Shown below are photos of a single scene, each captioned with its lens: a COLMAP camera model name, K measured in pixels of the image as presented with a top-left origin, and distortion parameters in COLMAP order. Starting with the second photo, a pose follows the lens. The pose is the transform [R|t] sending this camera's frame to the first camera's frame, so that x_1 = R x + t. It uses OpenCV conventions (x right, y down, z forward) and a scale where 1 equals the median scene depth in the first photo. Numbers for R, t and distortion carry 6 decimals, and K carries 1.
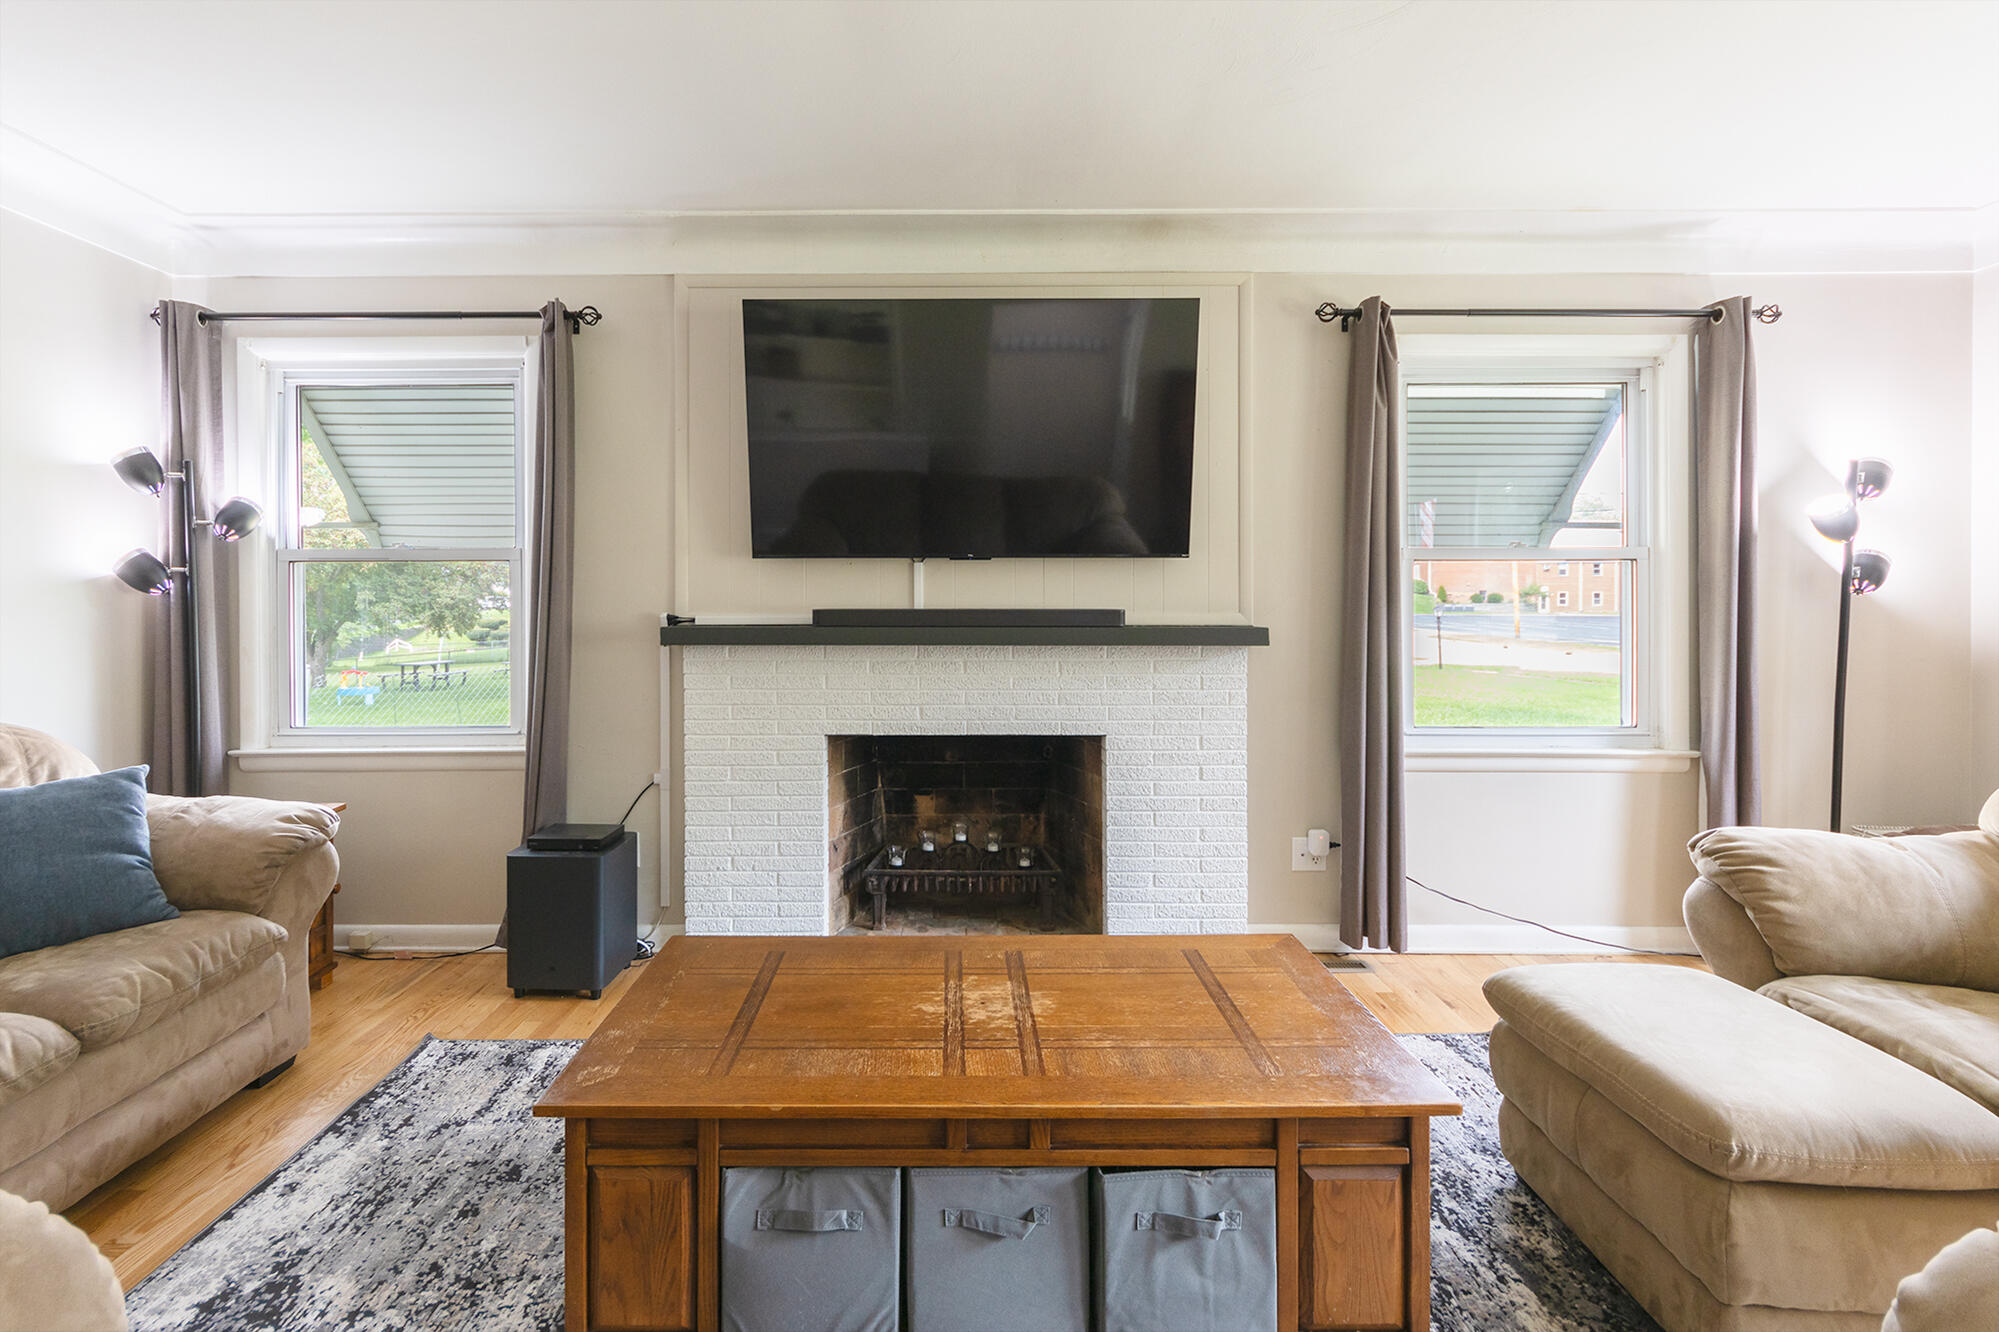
lens RADIAL K [[952.5, 0, 958.9], [0, 952.5, 606.8], [0, 0, 1]] dist [0.000620, -0.001758]
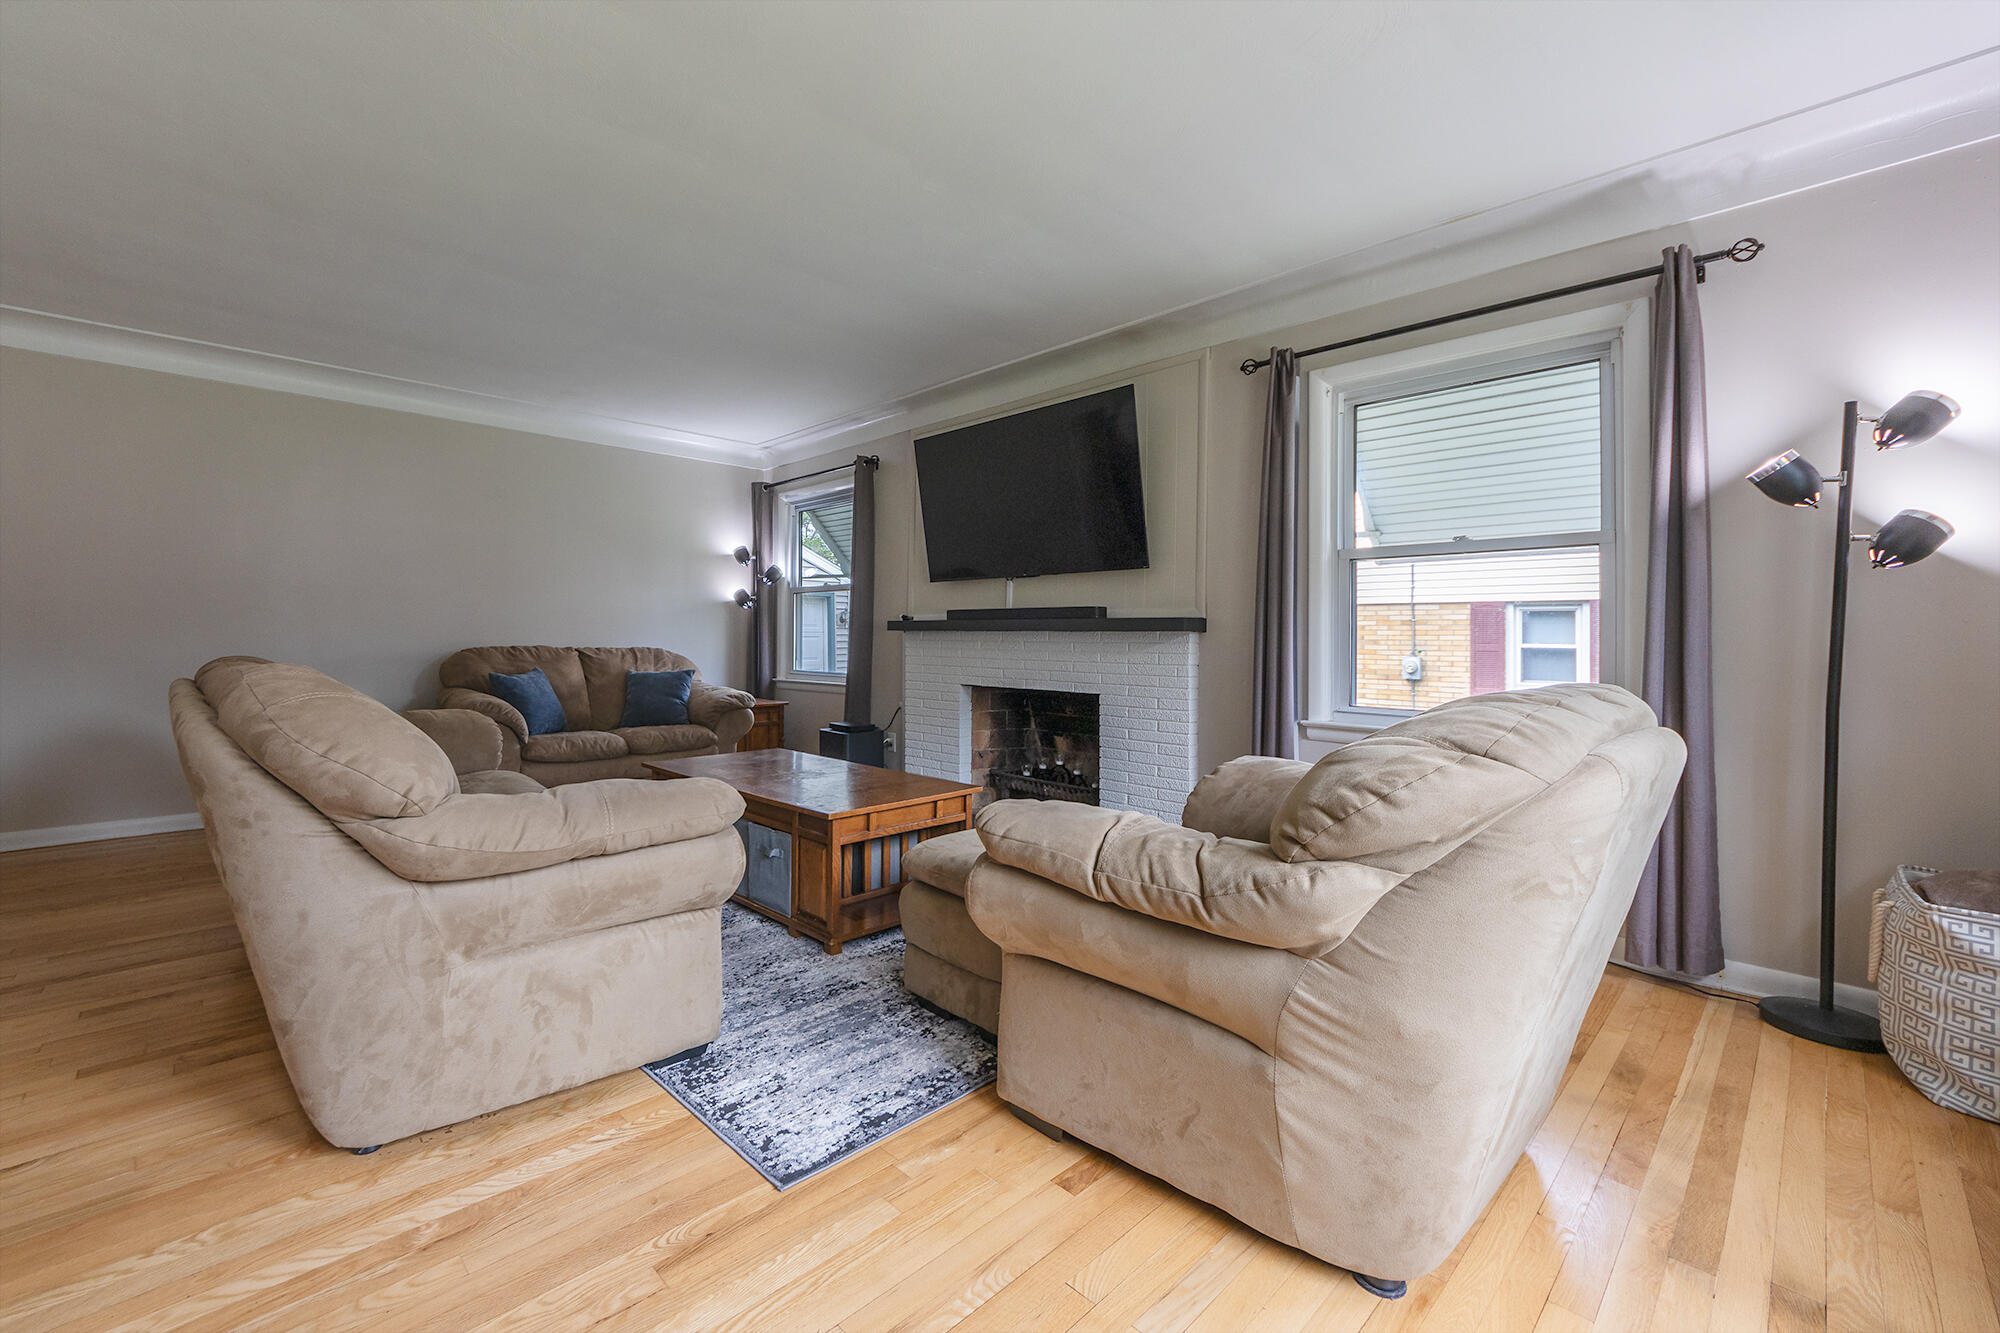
lens RADIAL K [[819.8, 0, 923.8], [0, 819.8, 635.5], [0, 0, 1]] dist [0.003133, 0.000010]
pose [[0.679914, 0.004774, -0.733276, 0.888403], [-0.013108, 0.999898, -0.005644, 0.056123], [0.733175, 0.013449, 0.679907, -0.047255]]
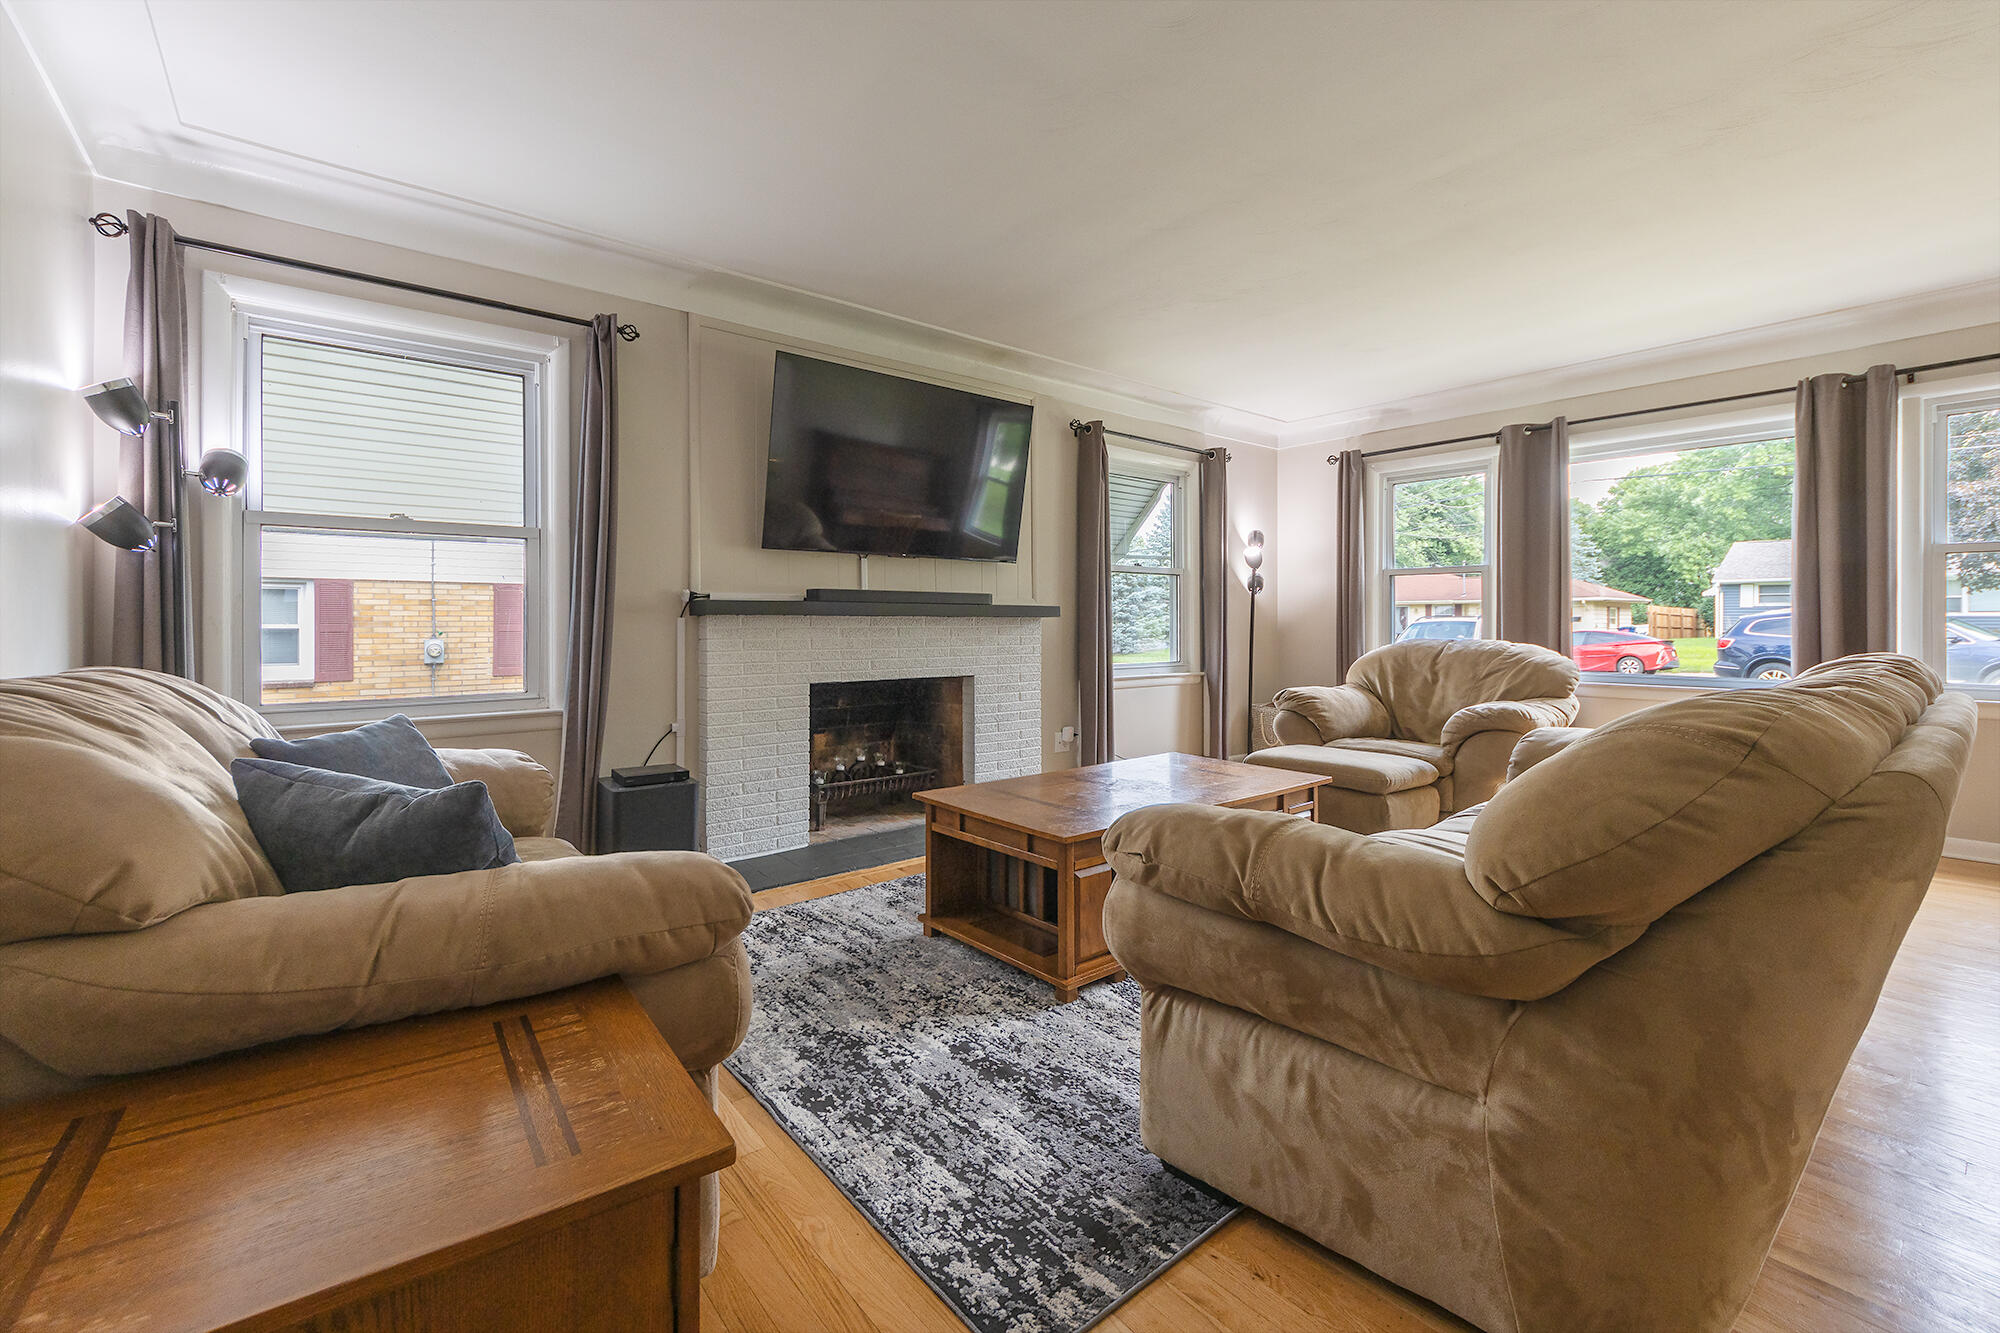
lens RADIAL K [[819.8, 0, 969.9], [0, 819.8, 622.4], [0, 0, 1]] dist [0.003133, 0.000010]
pose [[0.786505, 0.000461, 0.617584, -0.676962], [0.003181, 0.999983, -0.004797, 0.054818], [-0.617576, 0.005737, 0.786491, -0.046394]]
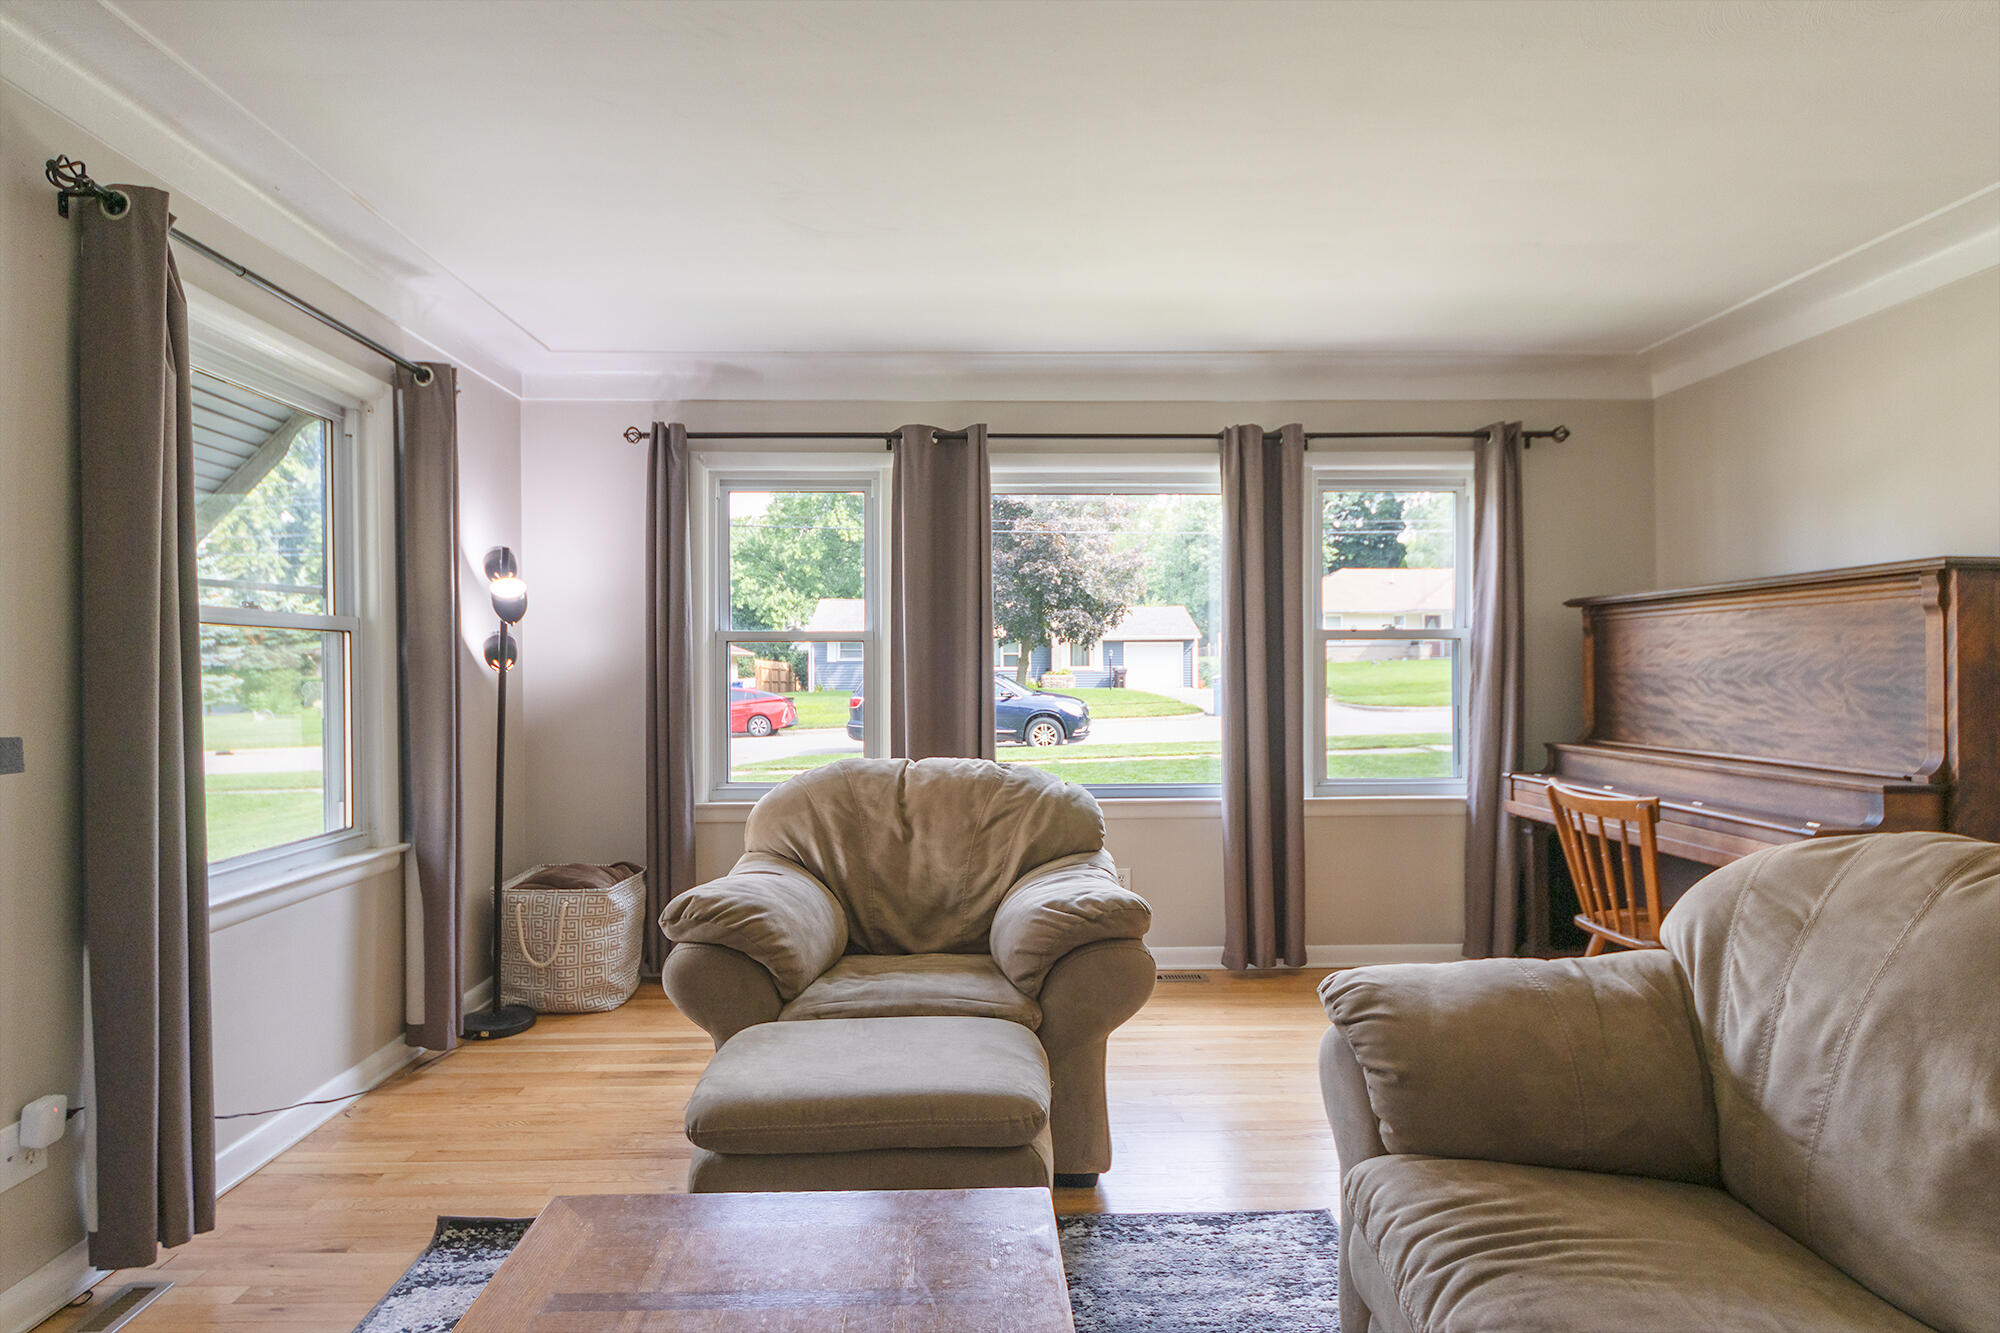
lens RADIAL K [[1037.7, 0, 985.1], [0, 1037.7, 670.2], [0, 0, 1]] dist [0.001848, -0.001652]
pose [[-0.022538, 0.002317, 0.999743, -0.241277], [0.013563, 0.999906, -0.002011, -0.005625], [-0.999654, 0.013514, -0.022567, 0.472442]]
